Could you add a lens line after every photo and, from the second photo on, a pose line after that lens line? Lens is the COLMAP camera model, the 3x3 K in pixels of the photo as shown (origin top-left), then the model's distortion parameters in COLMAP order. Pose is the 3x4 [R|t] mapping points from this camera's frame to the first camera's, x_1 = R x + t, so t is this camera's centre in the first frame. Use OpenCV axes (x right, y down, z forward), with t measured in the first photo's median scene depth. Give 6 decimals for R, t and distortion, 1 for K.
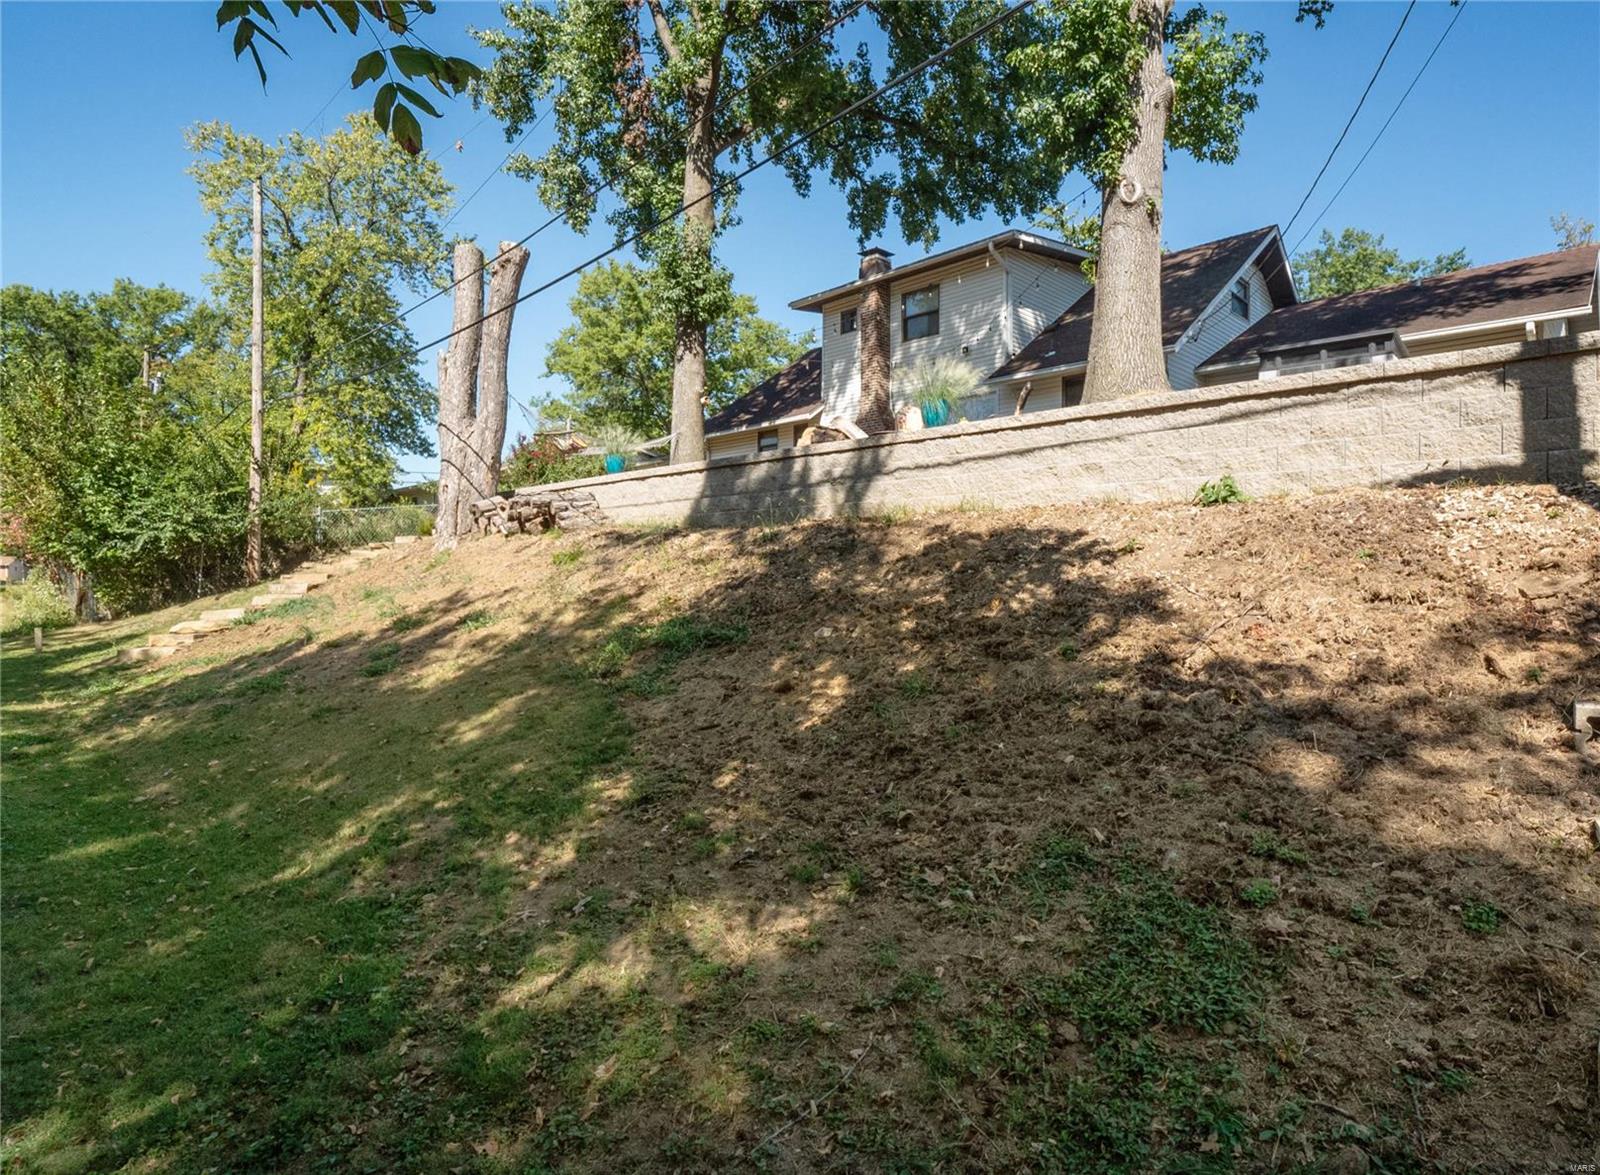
lens RADIAL K [[868.3, 0, 806.8], [0, 868.3, 584.6], [0, 0, 1]] dist [-0.004610, -0.000551]
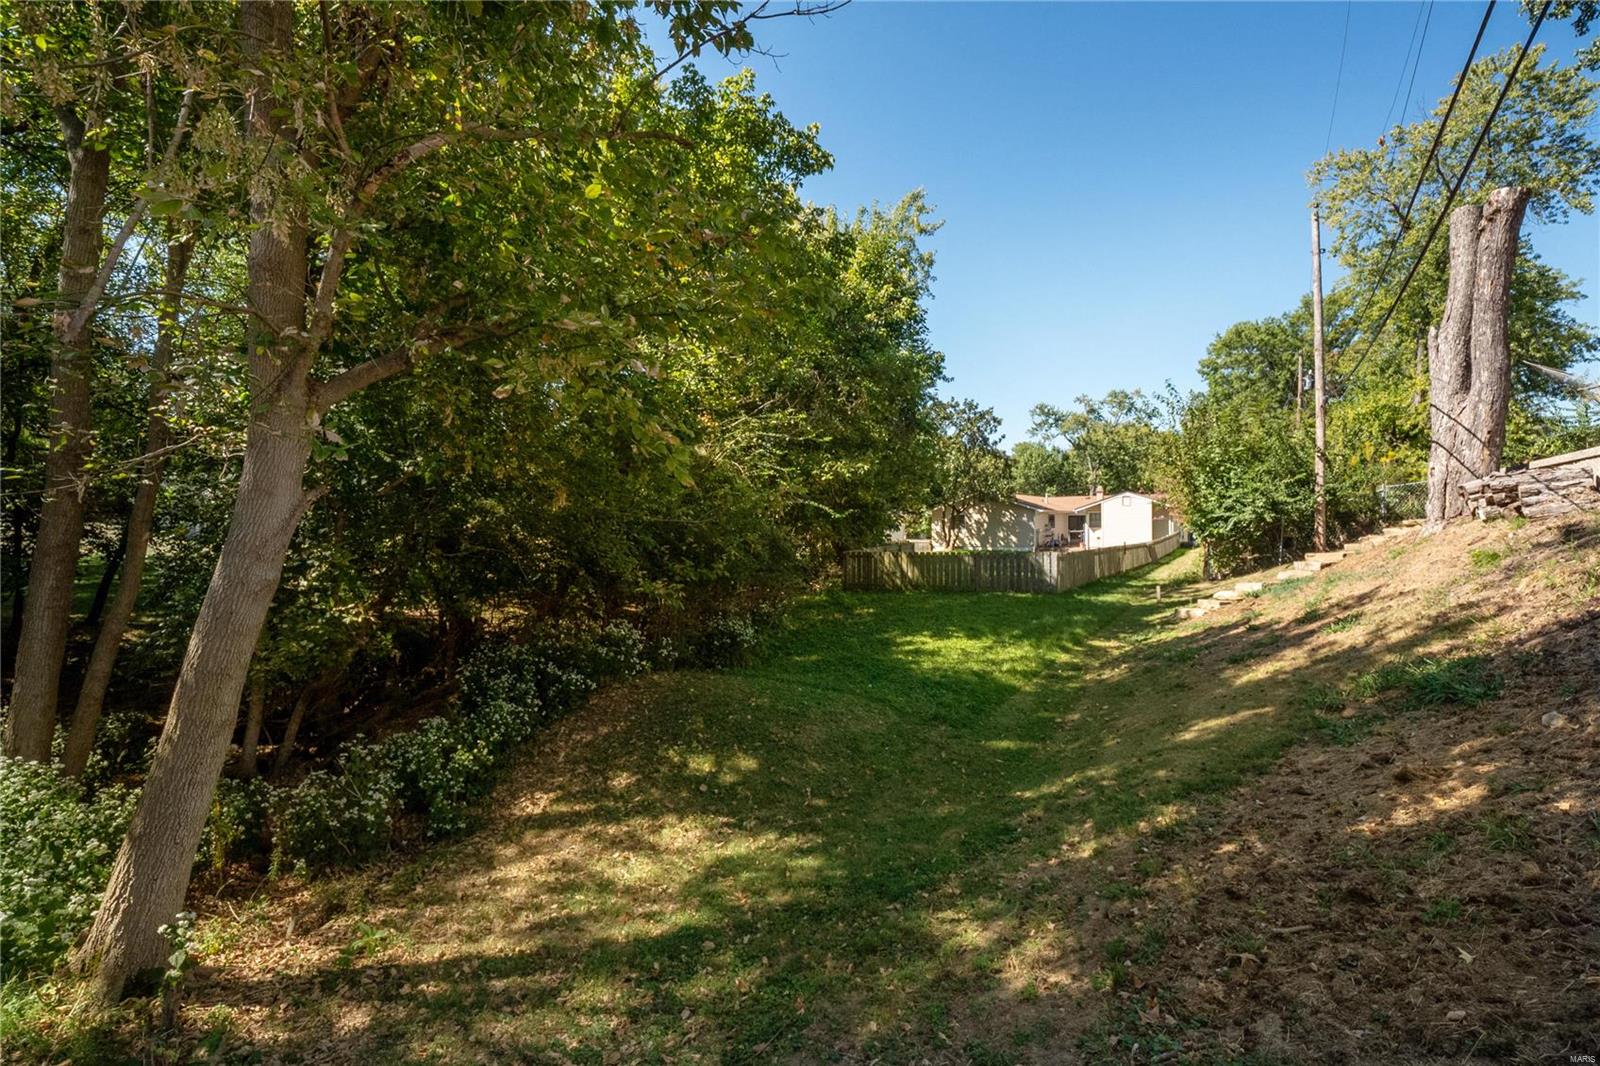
lens RADIAL K [[749.6, 0, 800.1], [0, 749.6, 533.1], [0, 0, 1]] dist [-0.027343, -0.000342]
pose [[0.220867, -0.001744, -0.975302, 0.221679], [0.011383, 0.999935, 0.000790, -0.049099], [0.975238, -0.011276, 0.220872, 0.126556]]
